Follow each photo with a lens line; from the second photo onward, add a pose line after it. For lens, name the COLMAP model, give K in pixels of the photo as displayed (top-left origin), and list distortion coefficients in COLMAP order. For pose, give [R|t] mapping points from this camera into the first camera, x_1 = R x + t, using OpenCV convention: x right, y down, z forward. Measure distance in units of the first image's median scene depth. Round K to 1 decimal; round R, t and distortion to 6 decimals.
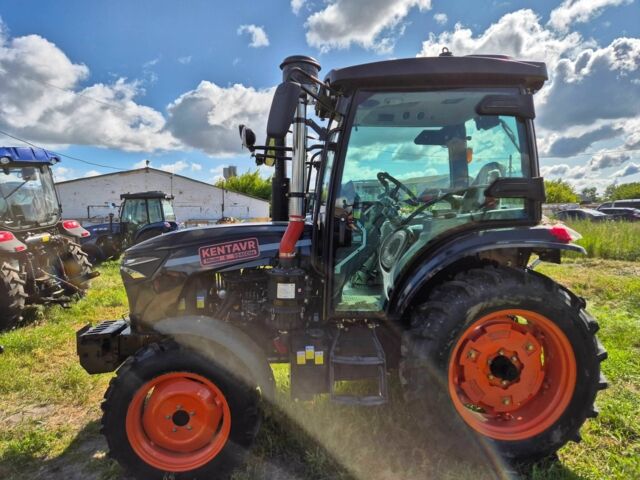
lens RADIAL K [[464.7, 0, 320.0], [0, 464.7, 240.0], [0, 0, 1]] dist [0.005662, -0.006796]
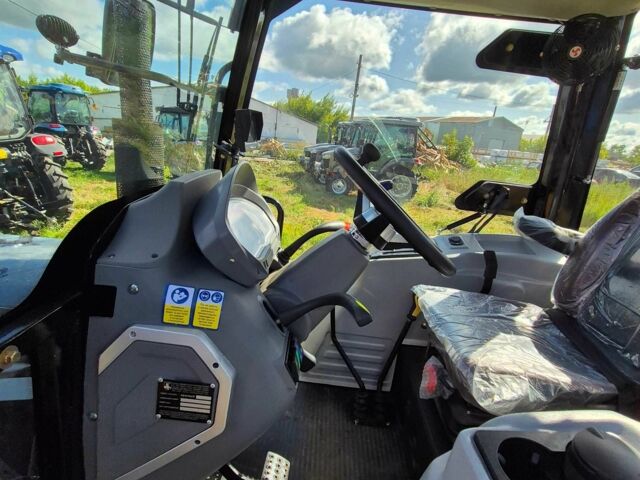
lens RADIAL K [[356.9, 0, 319.9], [0, 356.9, 250.2], [0, 0, 1]] dist [-0.008806, -0.001353]
pose [[0.983940, 0.147608, -0.100370, 0.127424], [-0.117284, 0.958499, 0.259853, -0.120737], [0.134561, -0.243908, 0.960418, 0.667109]]
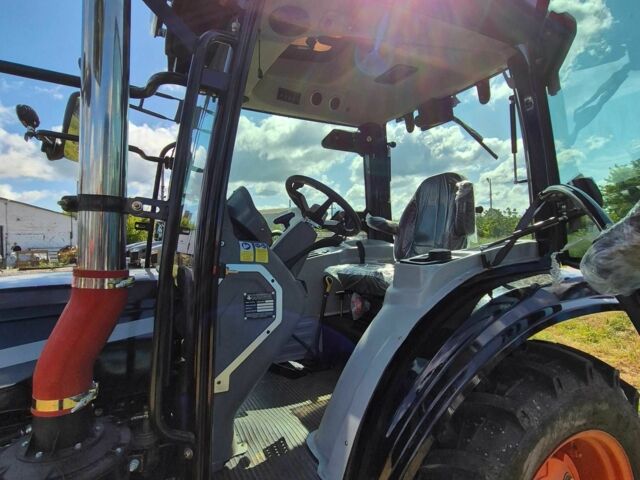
lens RADIAL K [[367.8, 0, 320.0], [0, 367.8, 240.0], [0, 0, 1]] dist [-0.003660, -0.000721]
pose [[0.928787, -0.000363, 0.370614, -0.003905], [0.021856, 0.998313, -0.053796, -0.038518], [-0.369969, 0.058065, 0.927228, 0.508679]]
